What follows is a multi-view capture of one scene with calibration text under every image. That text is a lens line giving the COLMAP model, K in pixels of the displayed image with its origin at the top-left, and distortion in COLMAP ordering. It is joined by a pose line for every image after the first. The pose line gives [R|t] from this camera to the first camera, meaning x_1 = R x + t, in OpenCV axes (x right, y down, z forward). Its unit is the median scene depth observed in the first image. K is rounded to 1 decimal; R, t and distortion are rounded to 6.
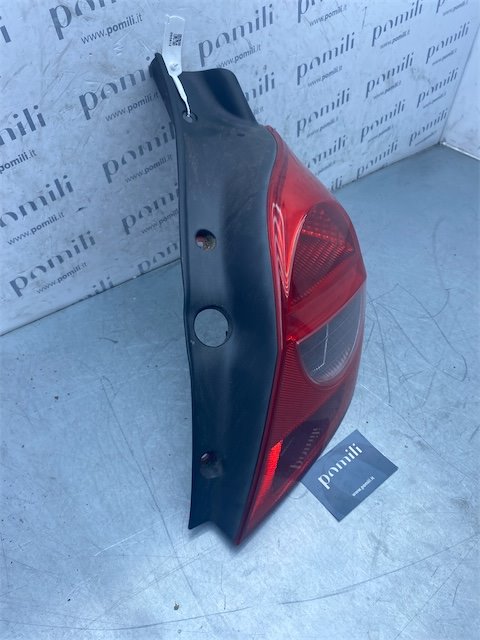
lens RADIAL K [[504.2, 0, 242.0], [0, 504.2, 326.4], [0, 0, 1]] dist [-0.005351, 0.003487]
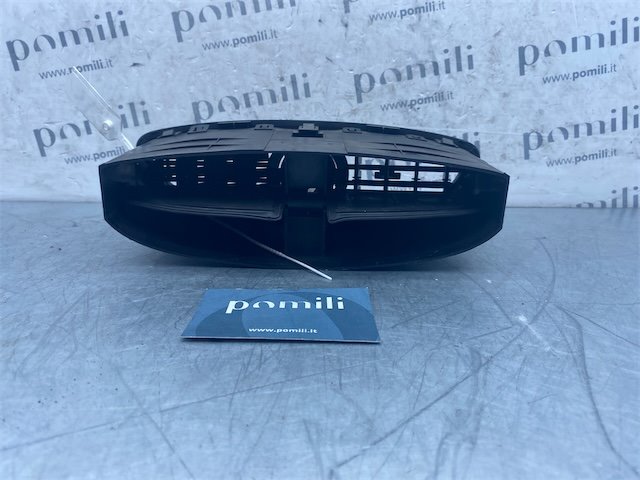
lens RADIAL K [[504.2, 0, 322.1], [0, 504.2, 233.6], [0, 0, 1]] dist [-0.005351, 0.003487]
pose [[0.776562, 0.128251, -0.616849, 0.422658], [-0.427108, 0.826918, -0.365767, 0.147963], [0.463174, 0.547502, 0.696930, 0.728635]]
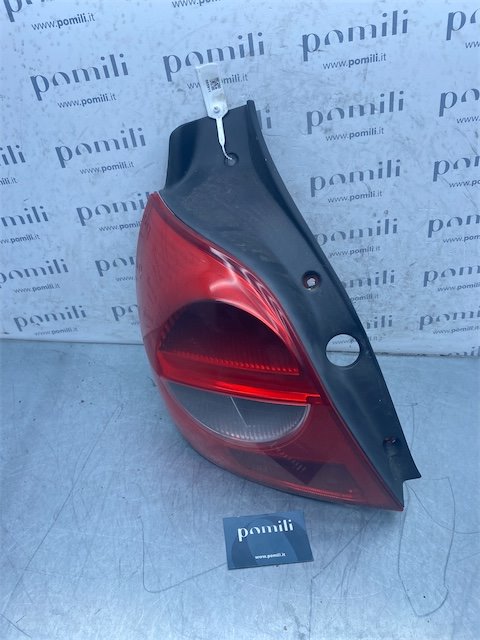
lens RADIAL K [[504.2, 0, 242.4], [0, 504.2, 318.8], [0, 0, 1]] dist [-0.005351, 0.003487]
pose [[0.764120, 0.360167, -0.535163, 0.493780], [-0.457683, 0.887330, -0.056314, -0.141311], [0.454584, 0.287966, 0.842870, 0.067576]]
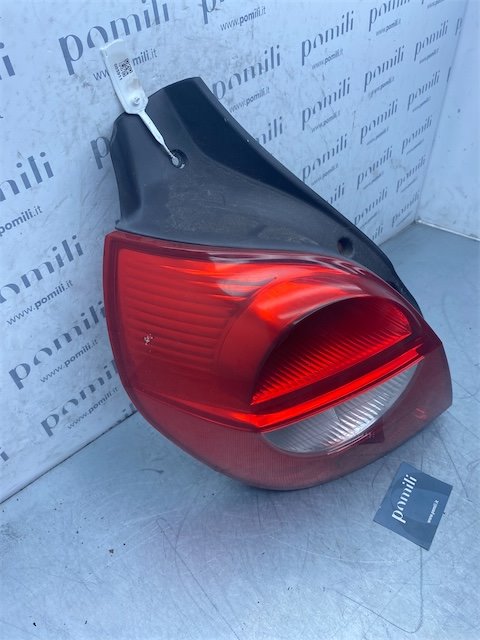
lens RADIAL K [[504.2, 0, 243.8], [0, 504.2, 323.7], [0, 0, 1]] dist [-0.005351, 0.003487]
pose [[0.987450, -0.114068, 0.109225, -0.180771], [0.129809, 0.980135, -0.149949, -0.078156], [-0.089951, 0.162246, 0.982642, 0.059121]]
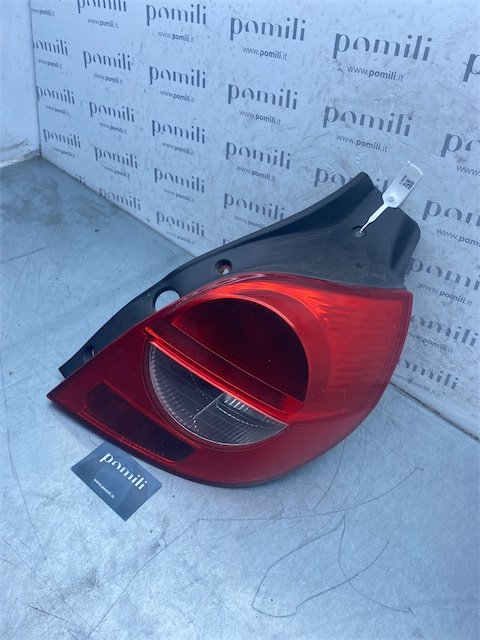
lens RADIAL K [[504.2, 0, 234.8], [0, 504.2, 320.7], [0, 0, 1]] dist [-0.005351, 0.003487]
pose [[0.221522, 0.660676, -0.717241, 0.736172], [-0.803115, 0.540792, 0.250099, -0.344257], [0.553113, 0.520625, 0.650397, 0.193893]]
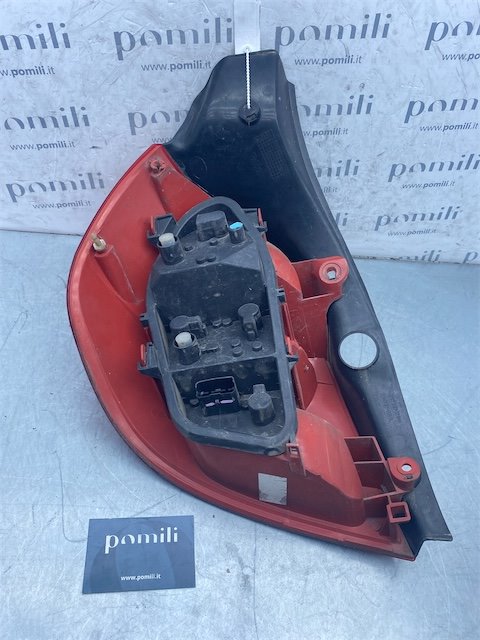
lens RADIAL K [[504.2, 0, 242.1], [0, 504.2, 319.9], [0, 0, 1]] dist [-0.005351, 0.003487]
pose [[0.819826, 0.493728, -0.290030, 0.344344], [-0.492263, 0.866434, 0.083484, -0.166440], [0.292510, 0.074329, 0.953369, 0.197750]]
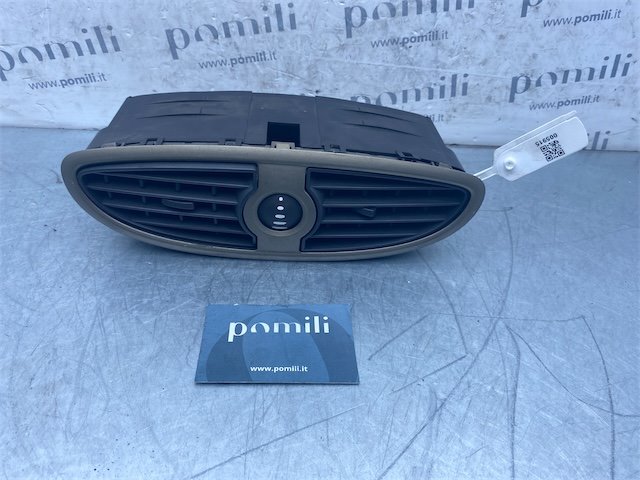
lens RADIAL K [[504.2, 0, 327.7], [0, 504.2, 236.1], [0, 0, 1]] dist [-0.005351, 0.003487]
pose [[0.808348, 0.373063, -0.455410, 0.371907], [-0.442338, 0.895358, -0.051685, -0.028104], [0.388473, 0.243225, 0.888780, 0.595803]]
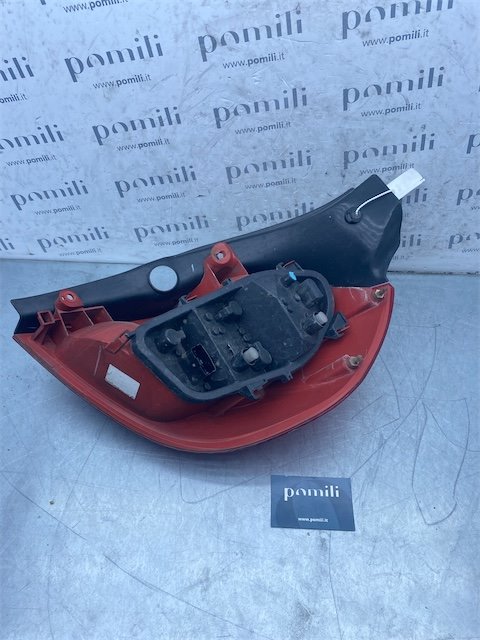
lens RADIAL K [[504.2, 0, 245.8], [0, 504.2, 328.2], [0, 0, 1]] dist [-0.005351, 0.003487]
pose [[0.752288, 0.474750, -0.456809, 0.448312], [-0.451555, 0.876433, 0.167220, -0.205145], [0.479750, 0.080477, 0.873706, 0.040237]]
